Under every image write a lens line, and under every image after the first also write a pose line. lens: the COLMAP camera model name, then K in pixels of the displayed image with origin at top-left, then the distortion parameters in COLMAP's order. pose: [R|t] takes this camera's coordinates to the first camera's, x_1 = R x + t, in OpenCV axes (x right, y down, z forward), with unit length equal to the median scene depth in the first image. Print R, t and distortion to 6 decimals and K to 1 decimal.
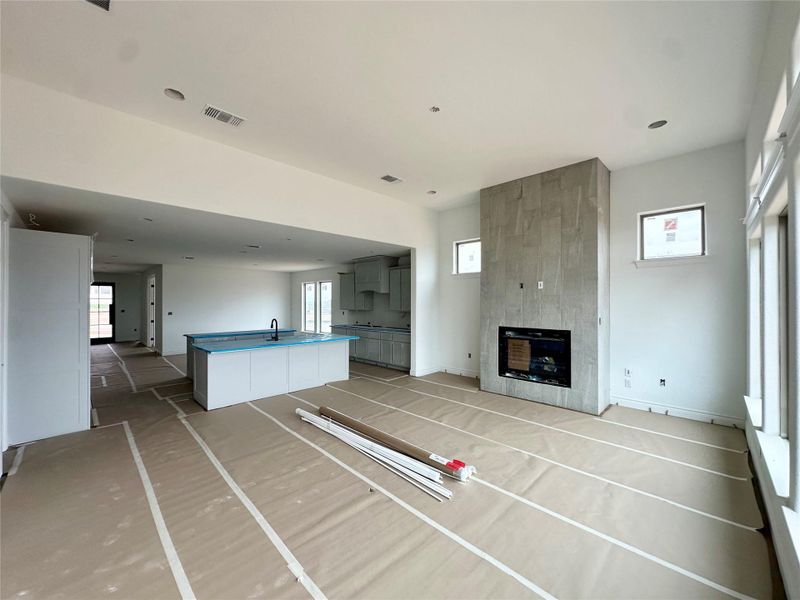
lens RADIAL K [[320.6, 0, 397.8], [0, 320.6, 300.4], [0, 0, 1]] dist [0.000749, 0.000179]
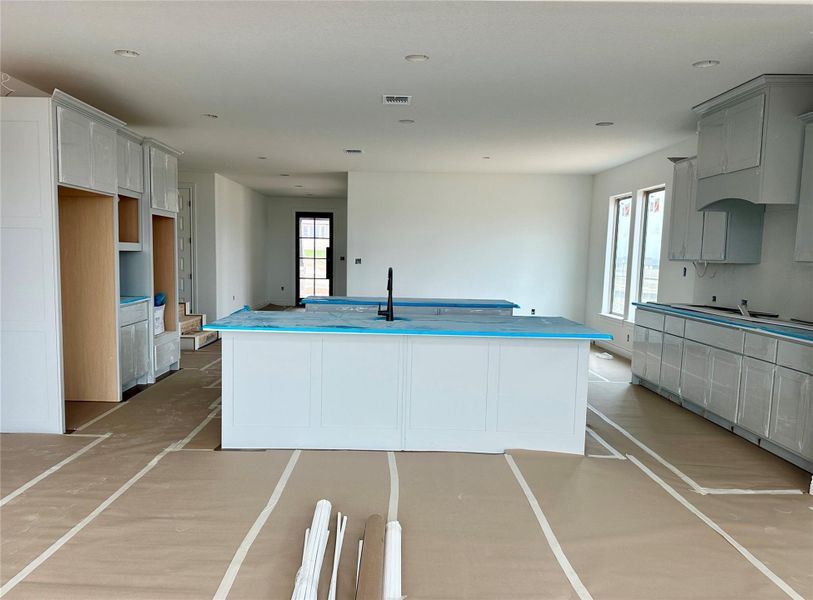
lens RADIAL K [[620.7, 0, 404.8], [0, 620.7, 324.1], [0, 0, 1]] dist [0.005719, 0.000612]
pose [[0.693639, 0.092912, -0.714305, 0.129167], [-0.016255, 0.993413, 0.113432, 0.026140], [0.720139, -0.067069, 0.690581, 0.305502]]
